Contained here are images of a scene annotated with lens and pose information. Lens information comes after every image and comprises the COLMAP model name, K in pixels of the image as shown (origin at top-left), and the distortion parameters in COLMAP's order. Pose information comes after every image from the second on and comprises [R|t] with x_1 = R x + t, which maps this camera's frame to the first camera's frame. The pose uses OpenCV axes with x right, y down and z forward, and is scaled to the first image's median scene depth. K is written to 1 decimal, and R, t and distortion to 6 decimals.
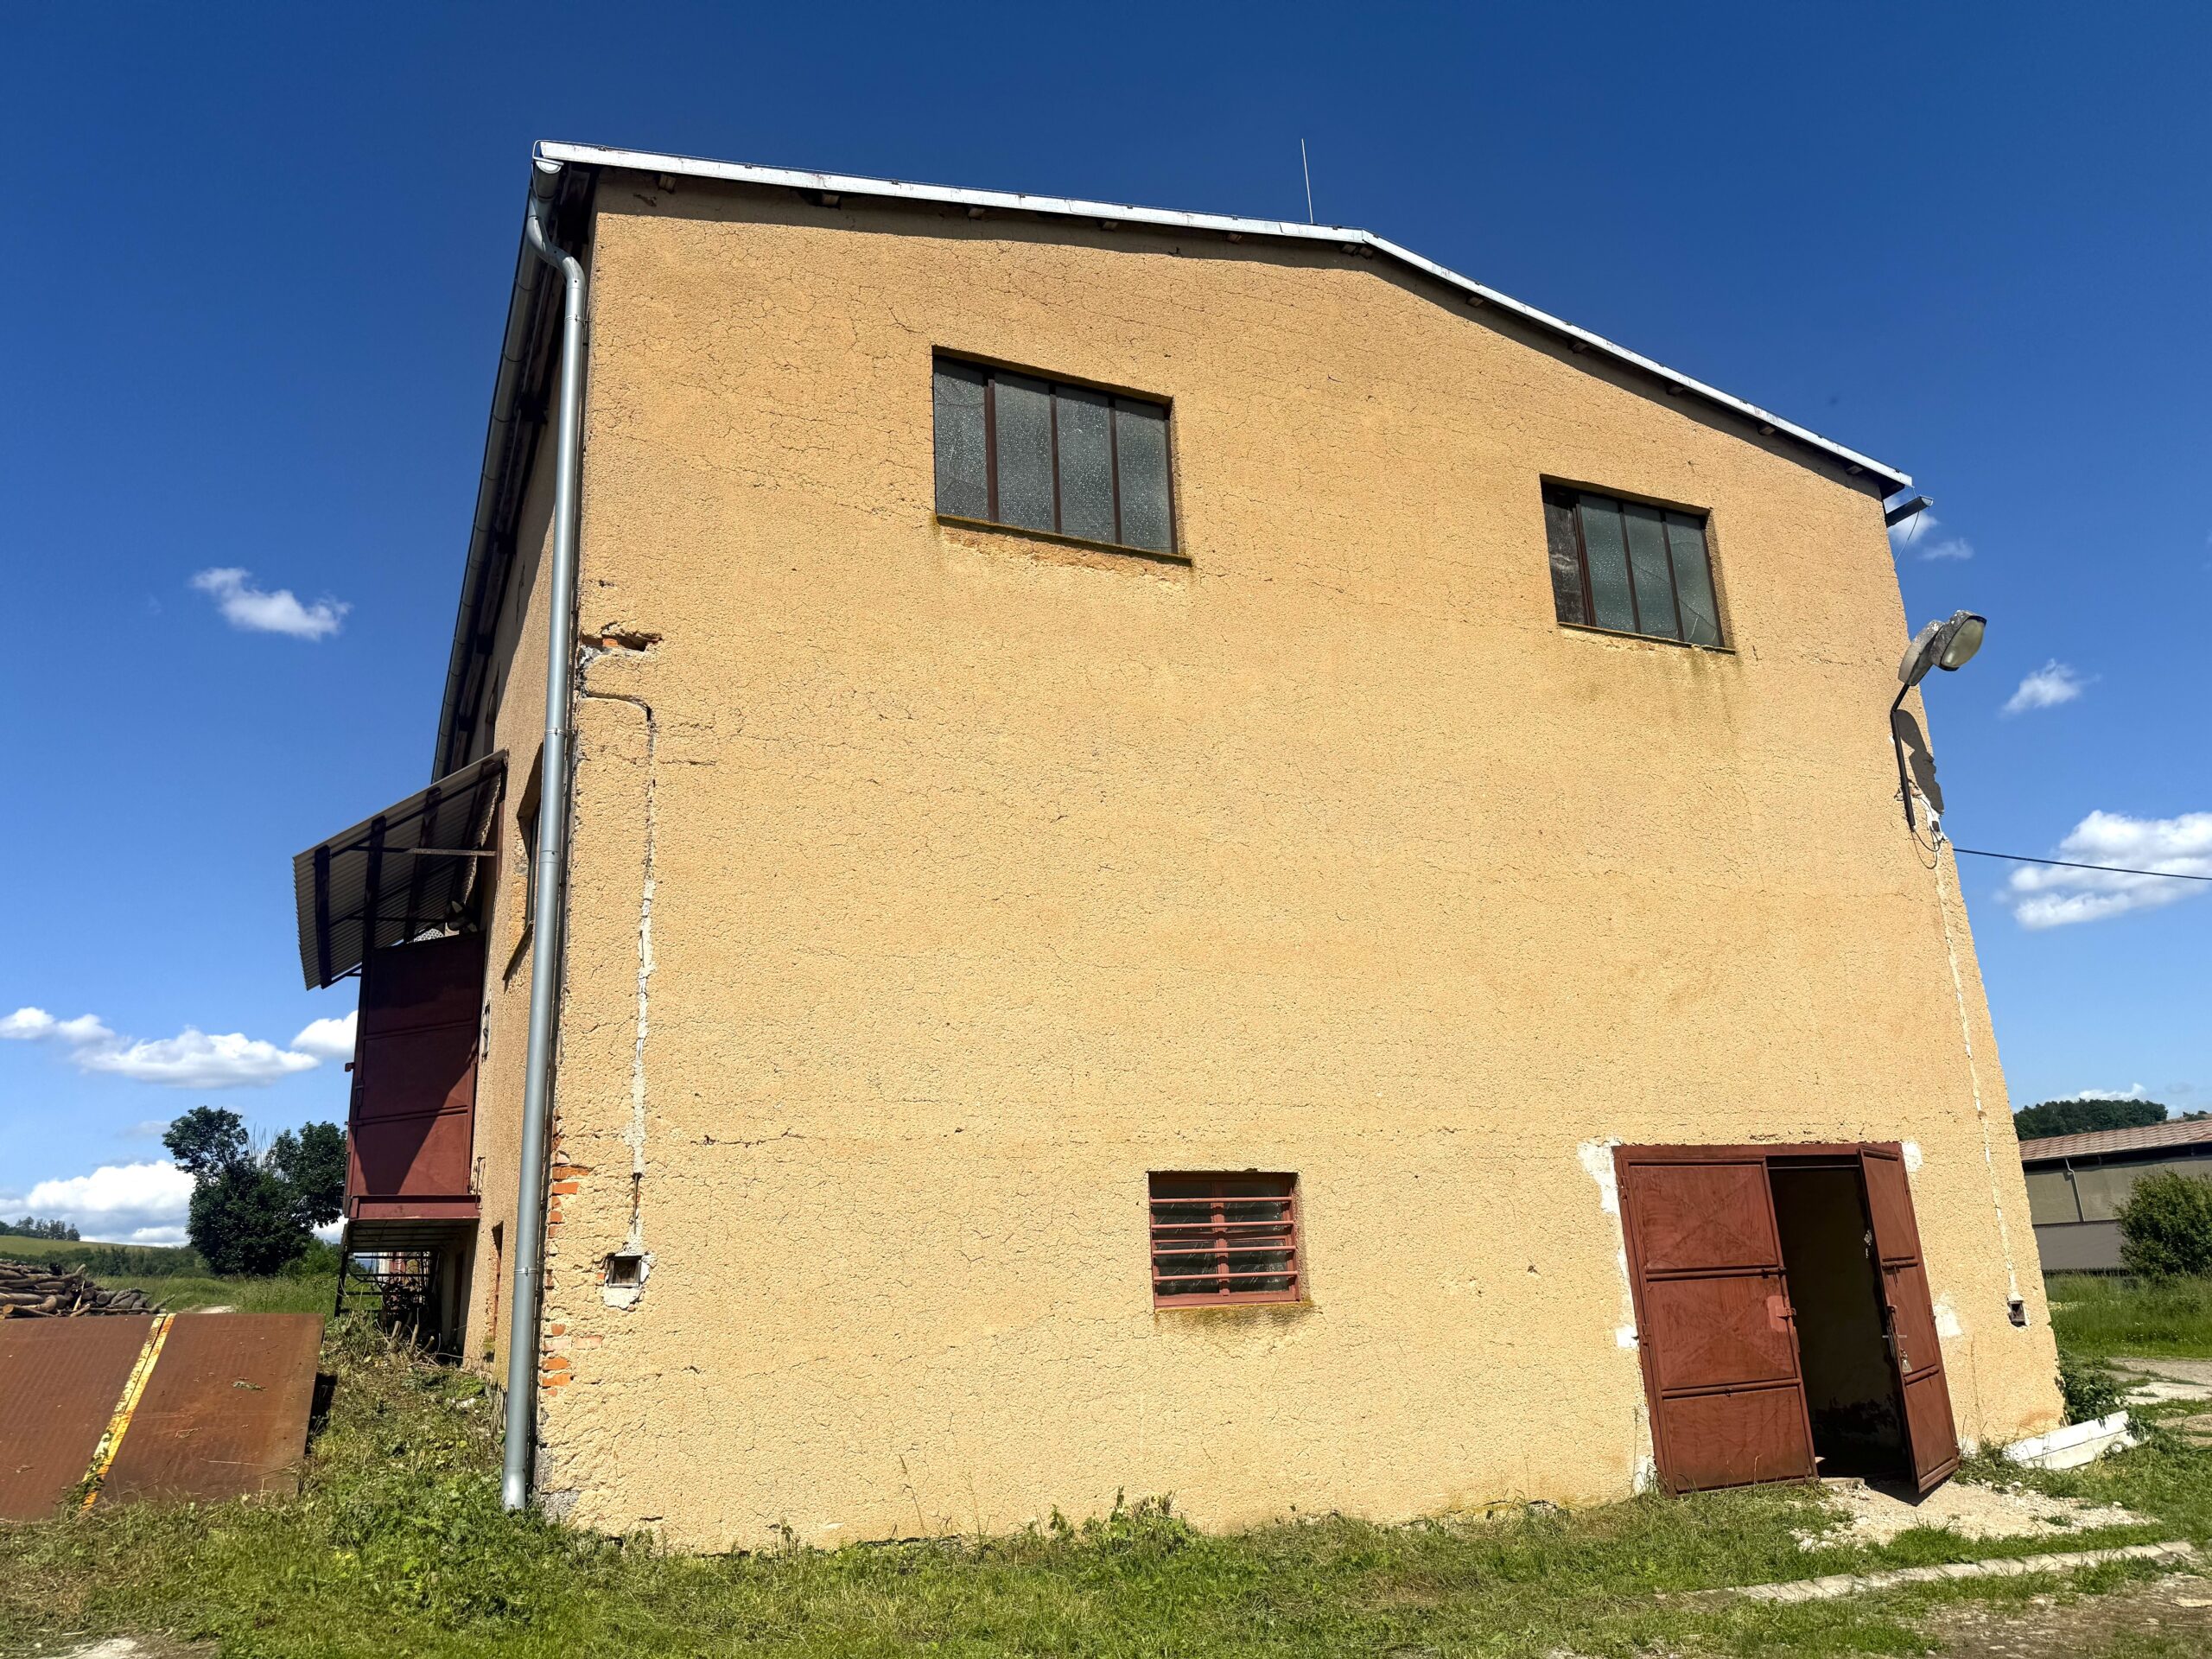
lens RADIAL K [[1555.0, 0, 1107.1], [0, 1555.0, 826.0], [0, 0, 1]] dist [0.047513, -0.064035]
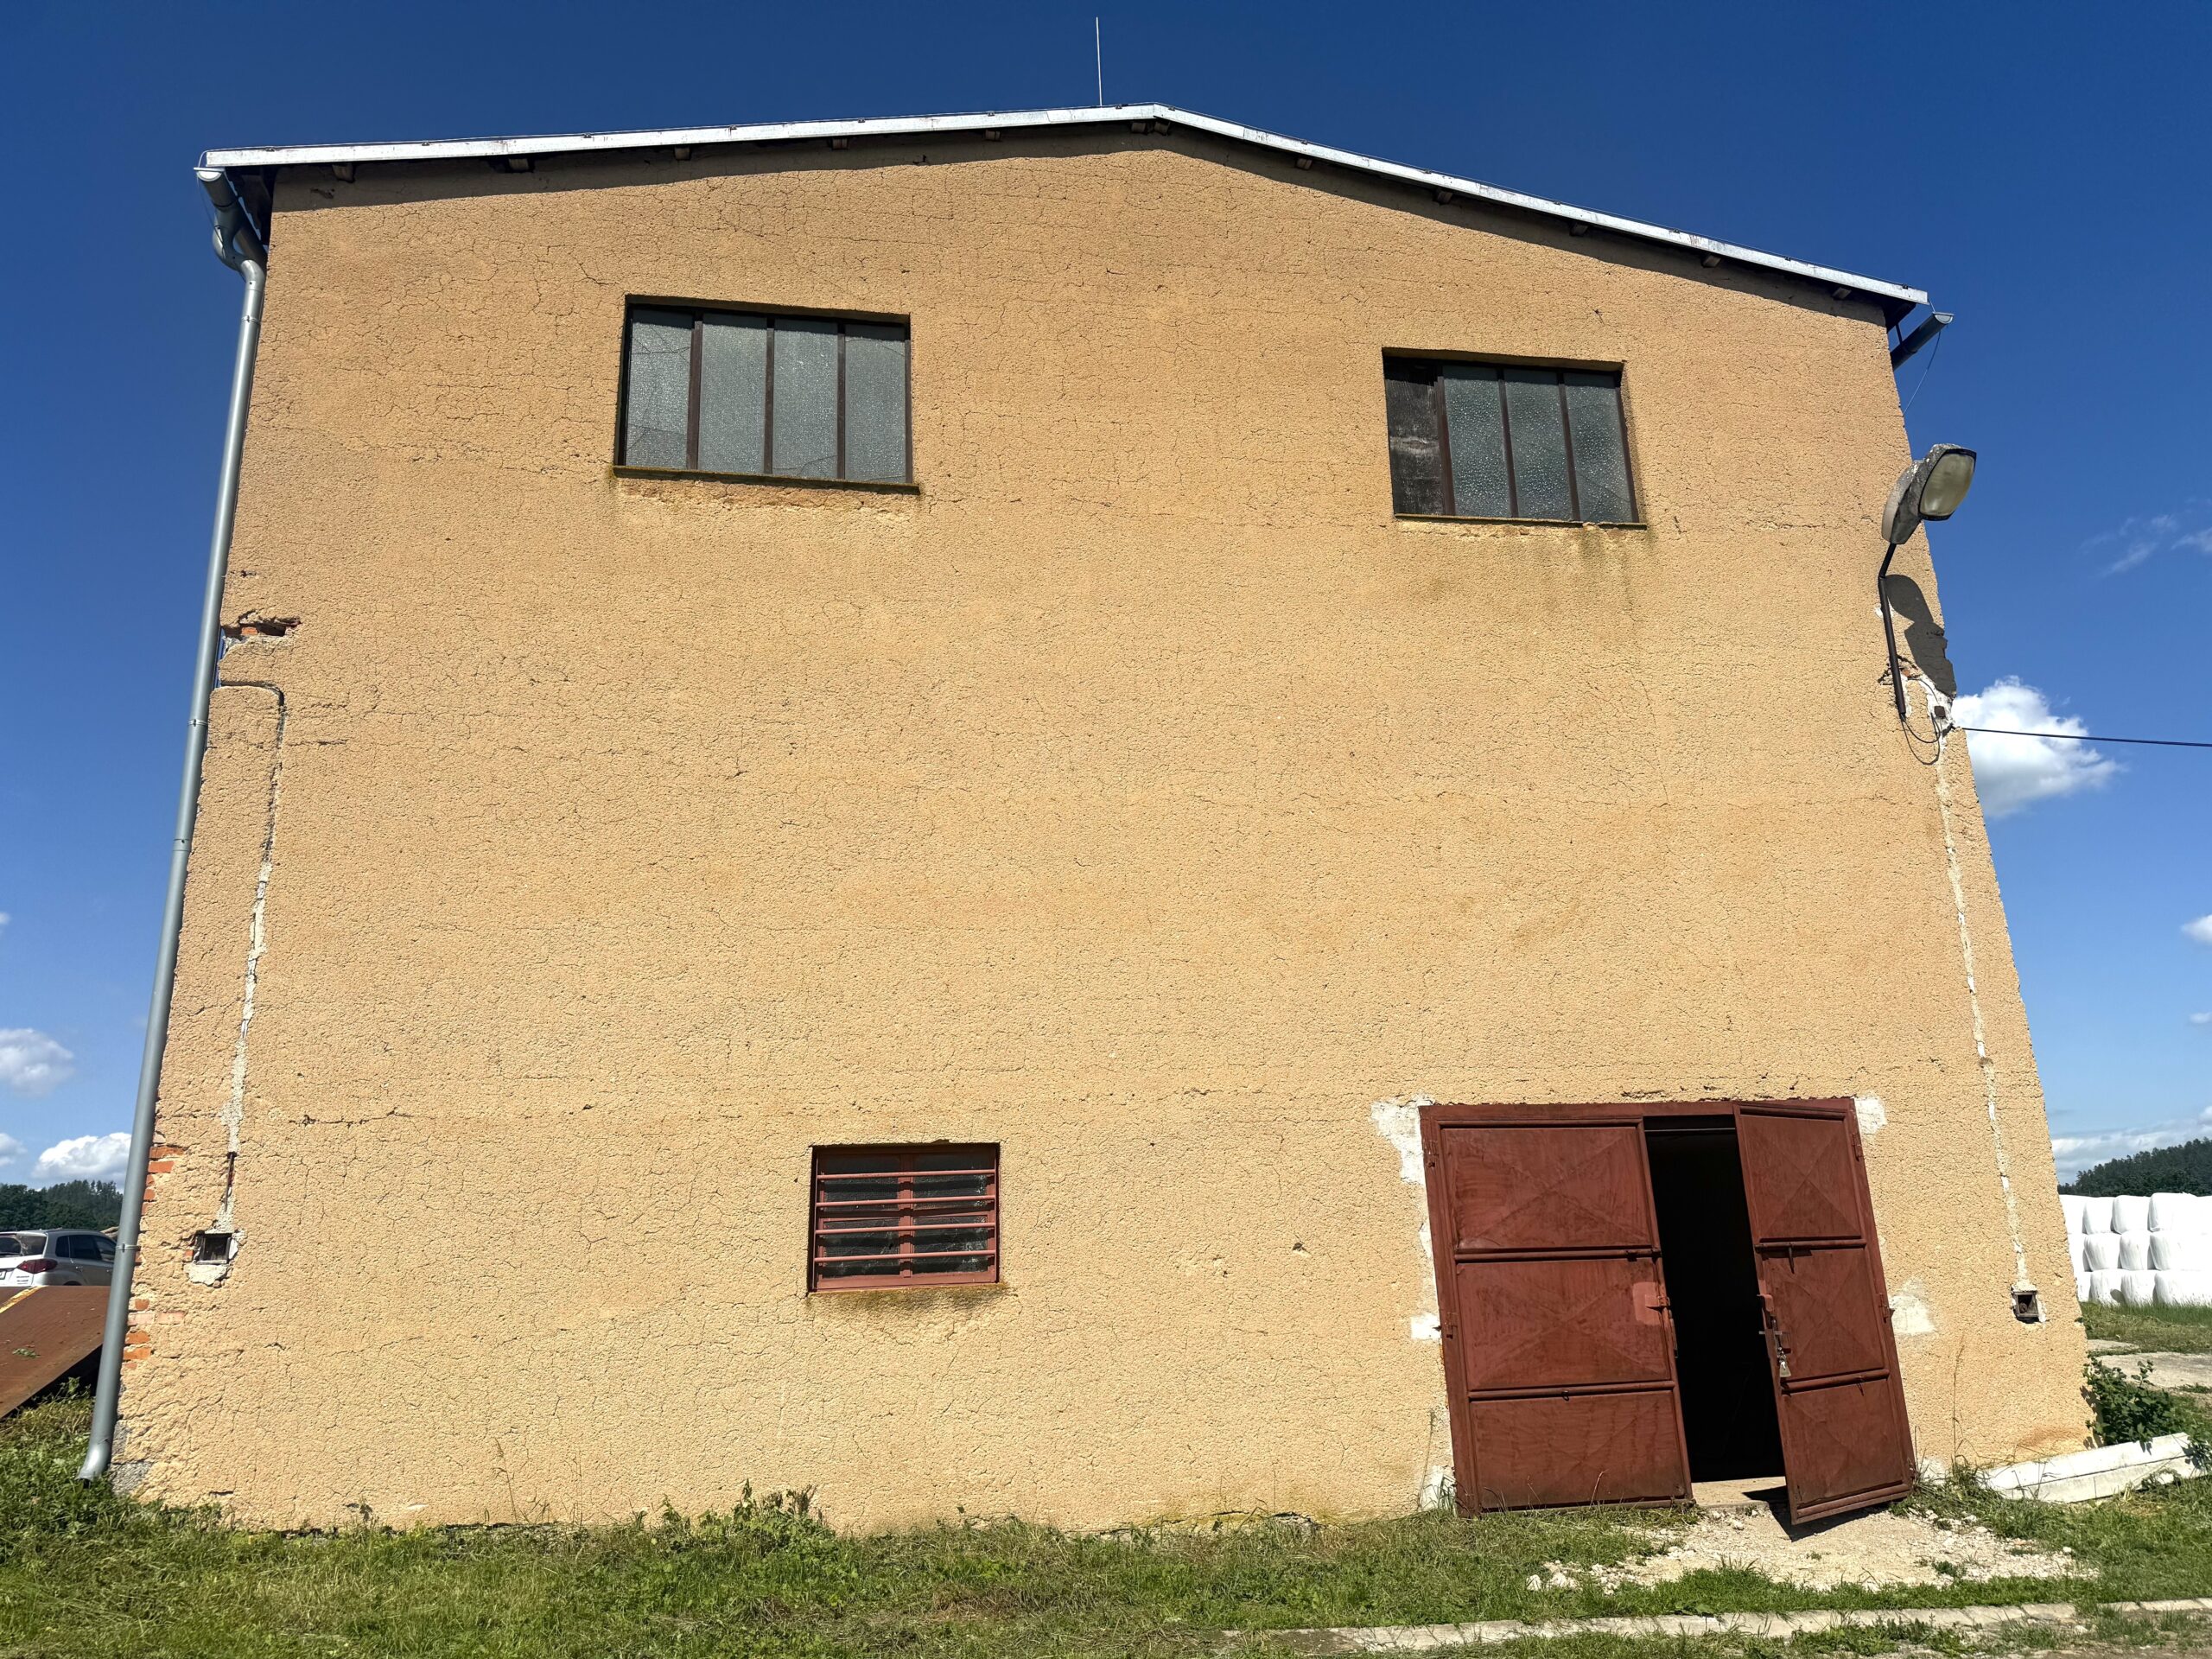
lens RADIAL K [[1555.0, 0, 1193.7], [0, 1555.0, 829.8], [0, 0, 1]] dist [0.047513, -0.064035]
pose [[0.967282, -0.062571, -0.245868, 0.449412], [0.066016, 0.997802, 0.005787, 0.039635], [0.244965, -0.021829, 0.969286, 0.141643]]
